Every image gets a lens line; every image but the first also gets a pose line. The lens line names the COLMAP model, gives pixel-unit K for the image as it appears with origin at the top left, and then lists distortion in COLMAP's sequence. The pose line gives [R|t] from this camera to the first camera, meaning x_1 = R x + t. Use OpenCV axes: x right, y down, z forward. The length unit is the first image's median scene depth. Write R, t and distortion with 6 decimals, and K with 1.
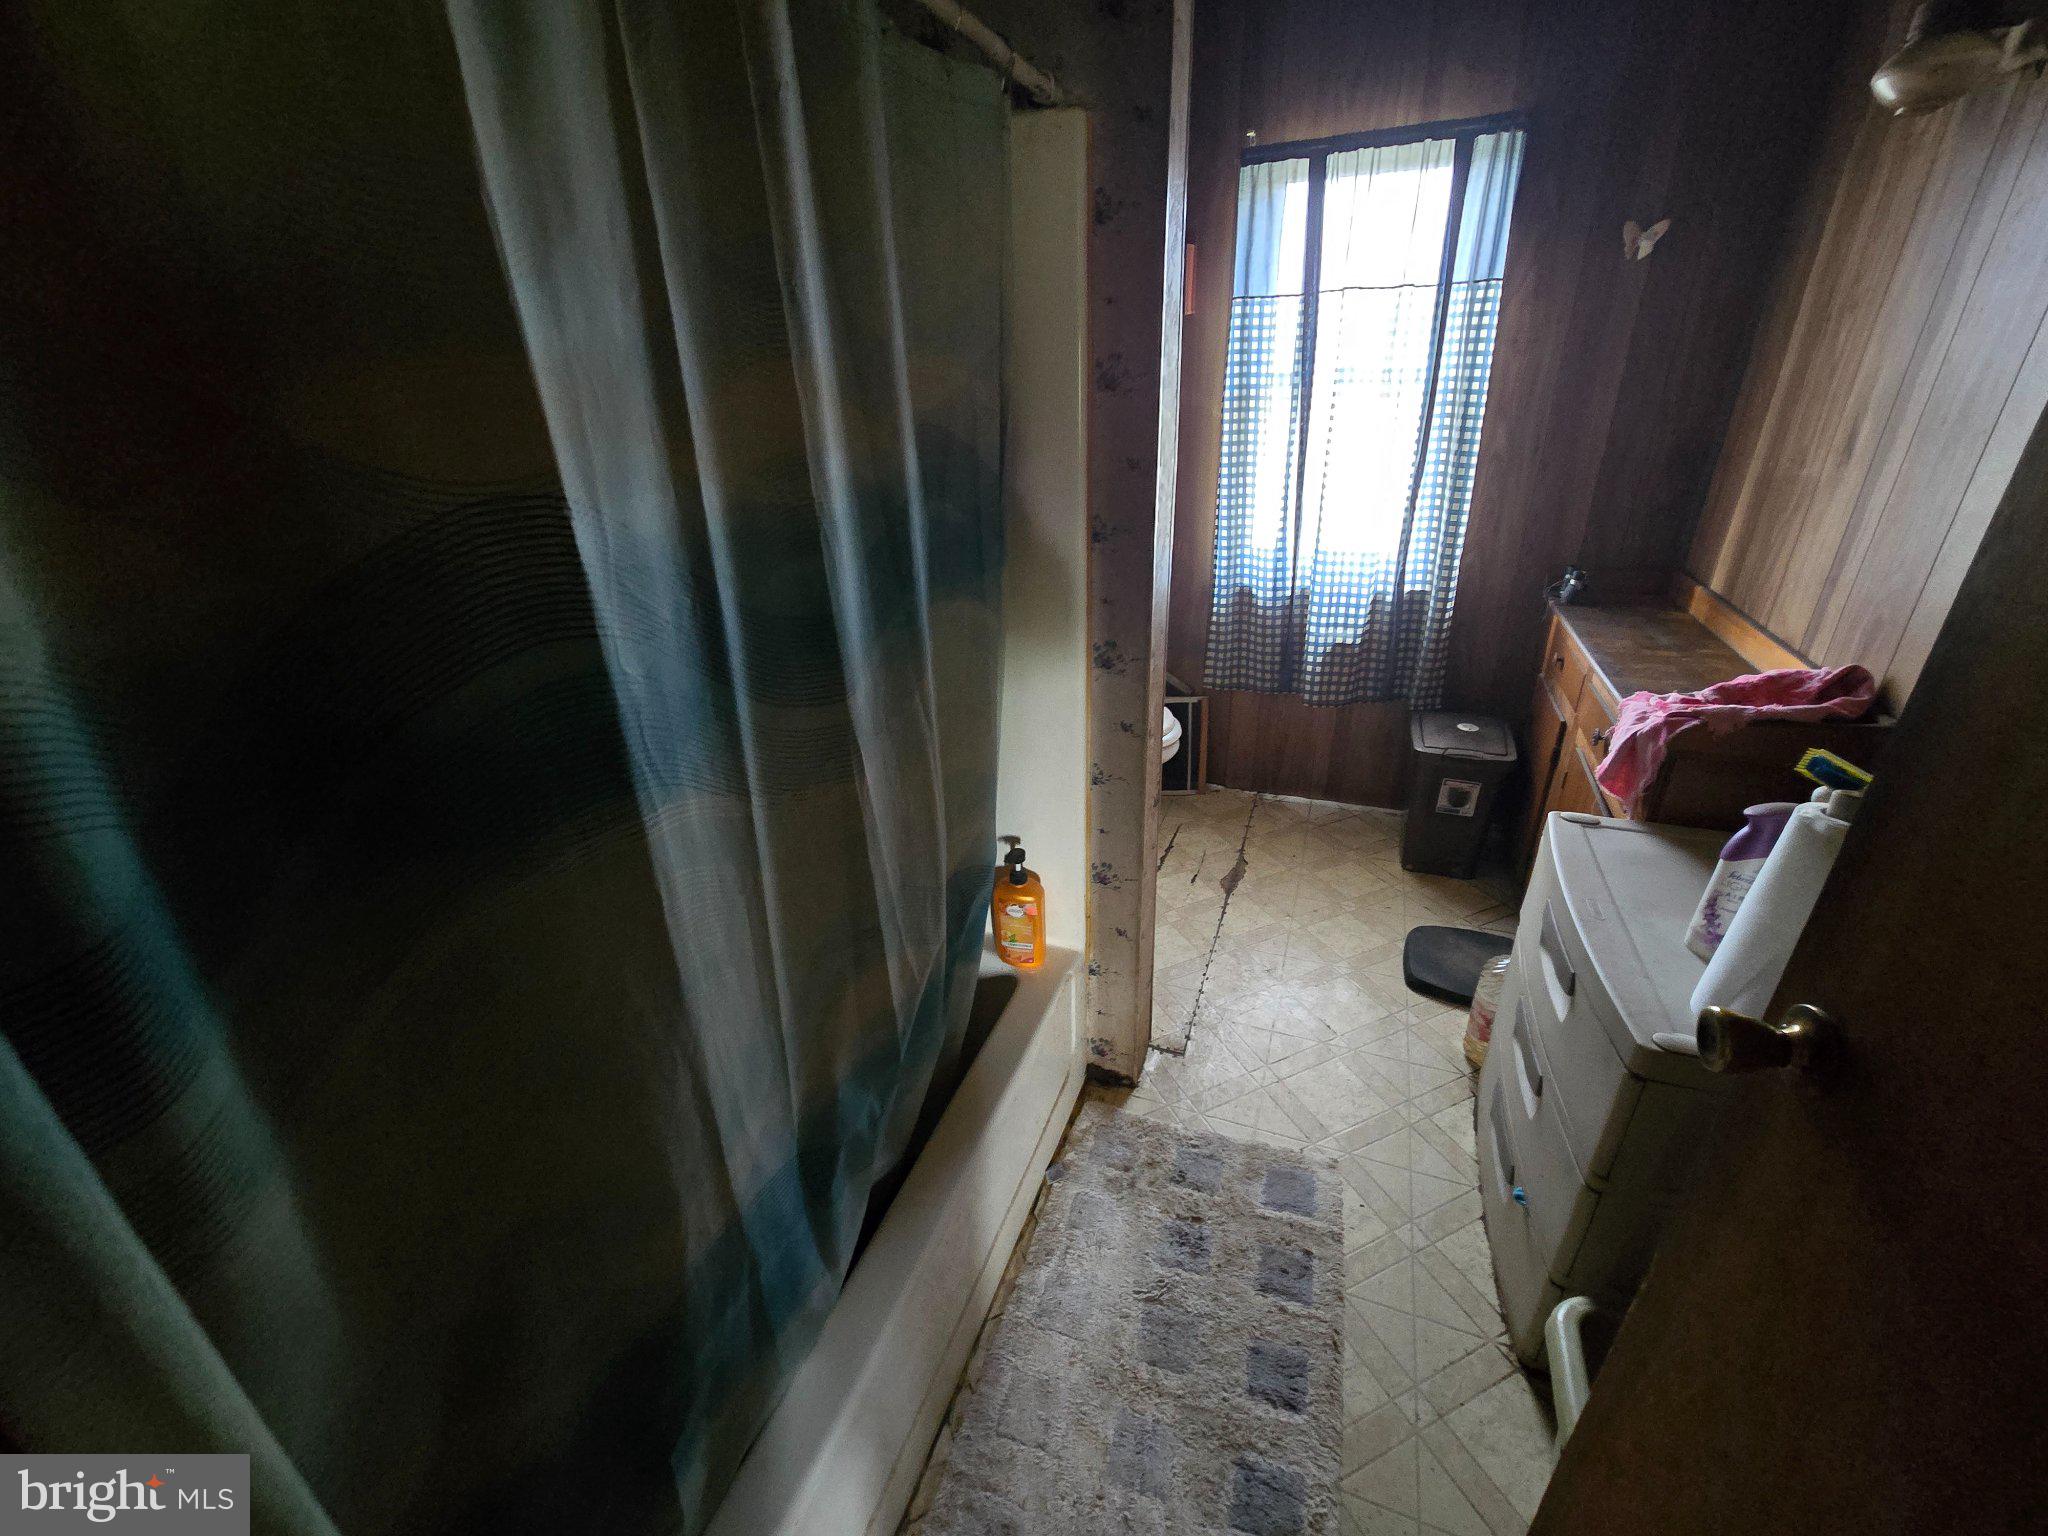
lens RADIAL K [[841.7, 0, 1020.5], [0, 841.7, 764.8], [0, 0, 1]] dist [-0.004587, -0.000532]
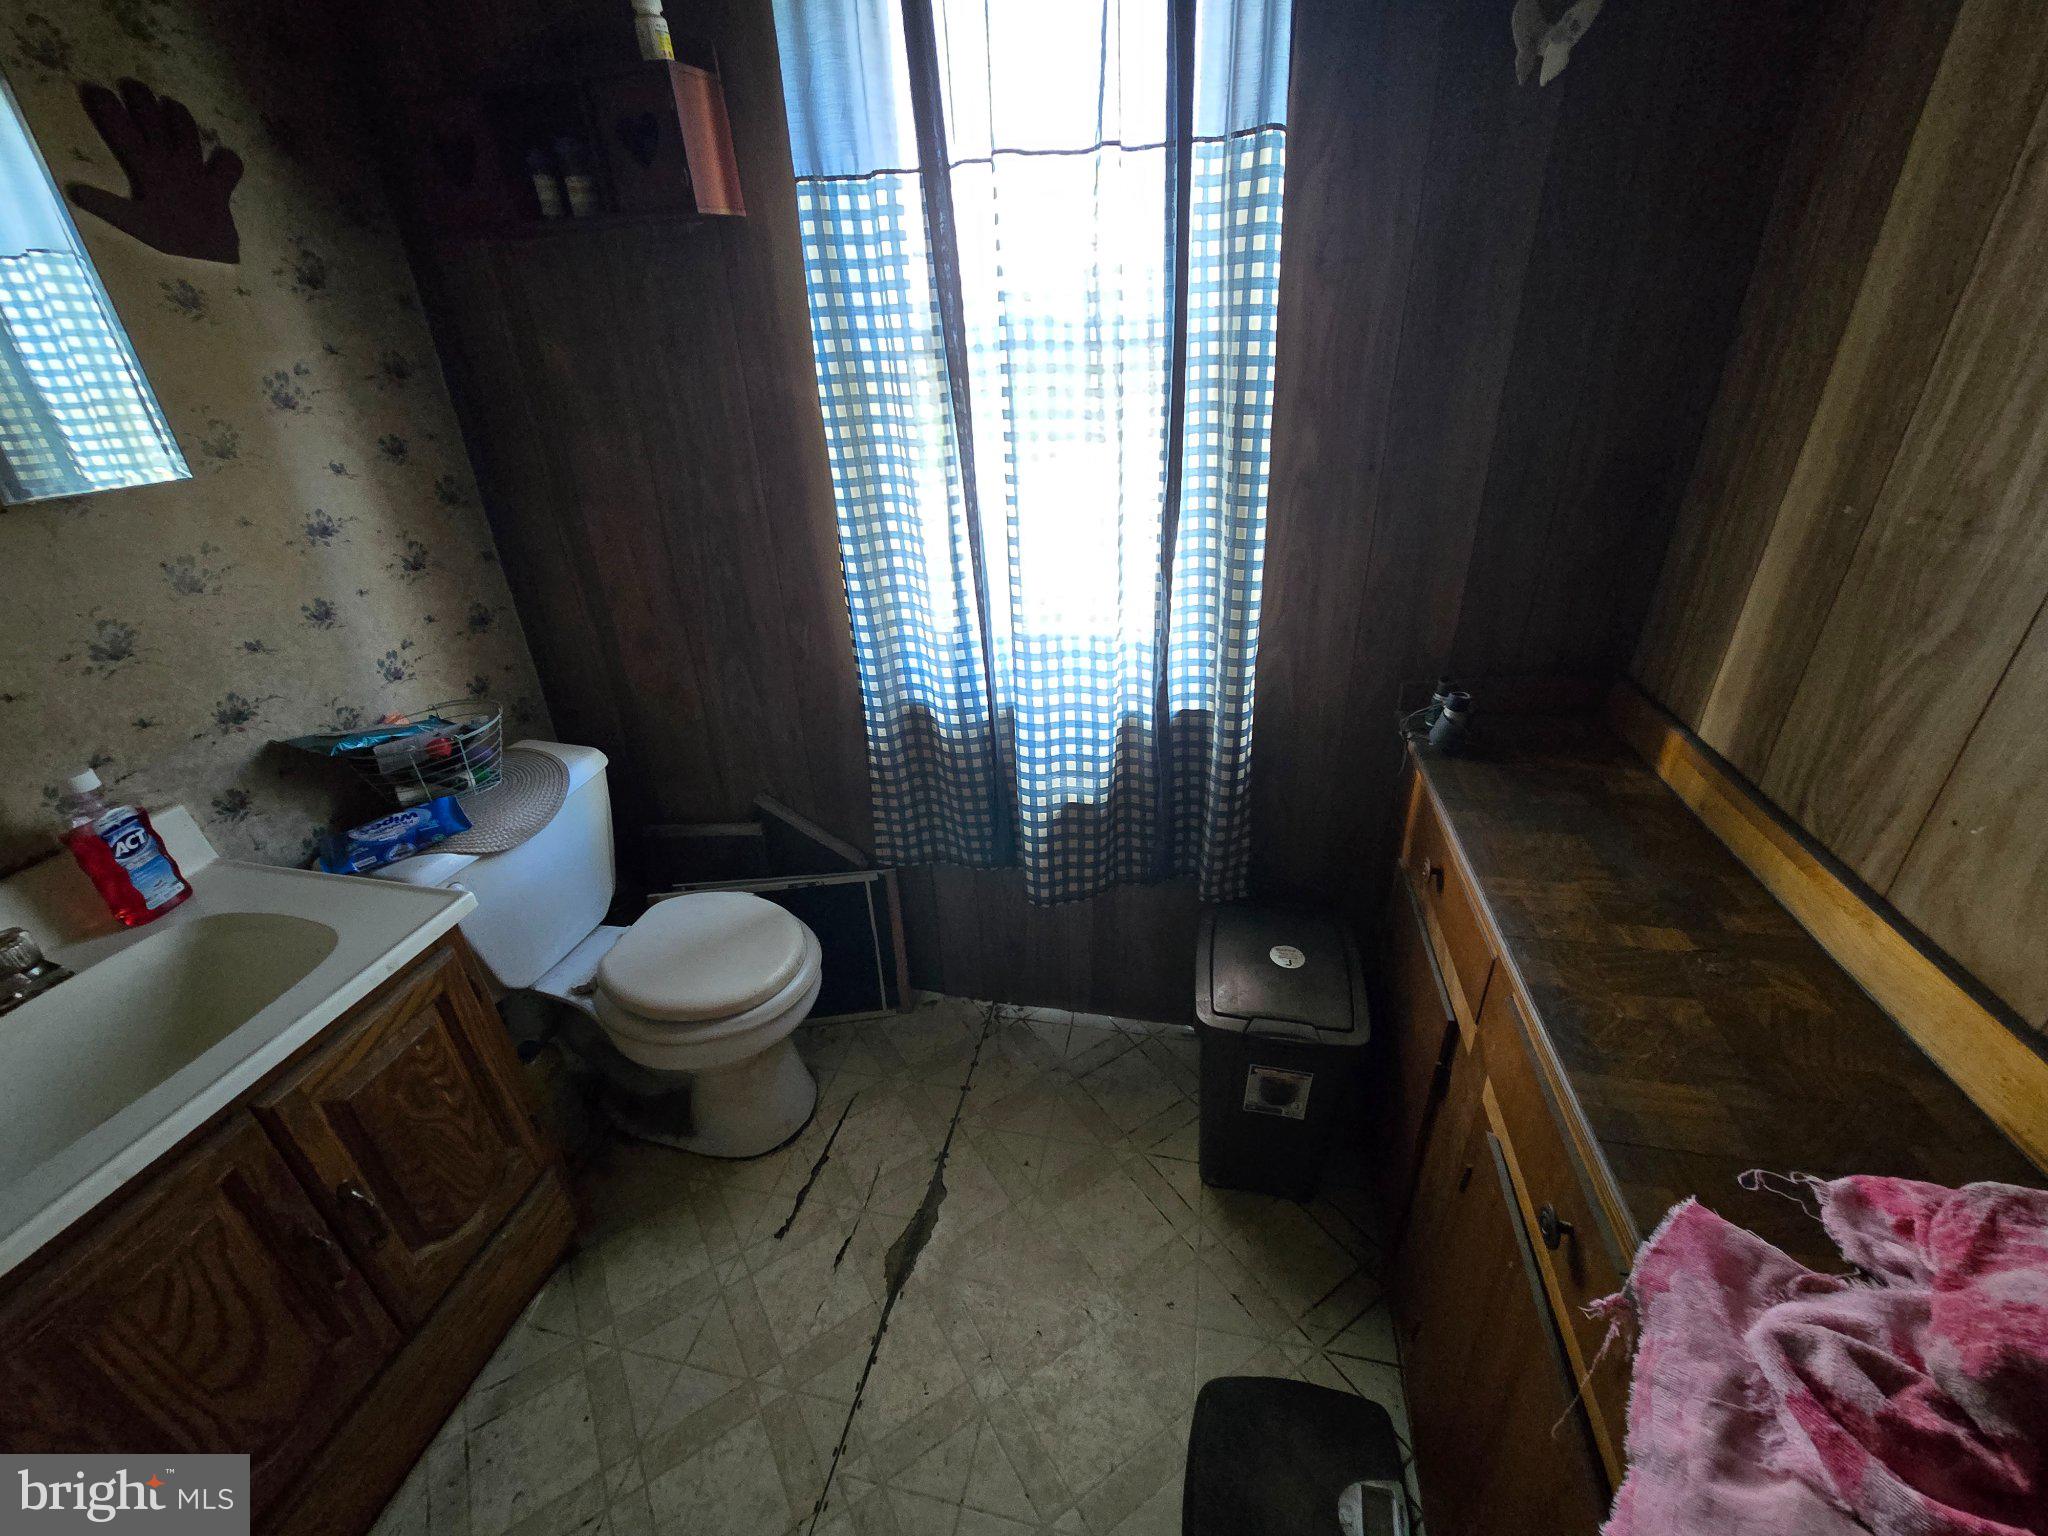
lens RADIAL K [[841.7, 0, 1020.5], [0, 841.7, 764.8], [0, 0, 1]] dist [-0.004587, -0.000532]
pose [[0.988081, -0.074380, 0.134770, 0.271309], [0.071296, 0.997074, 0.027576, -0.192162], [-0.136427, -0.017638, 0.990493, 0.438376]]
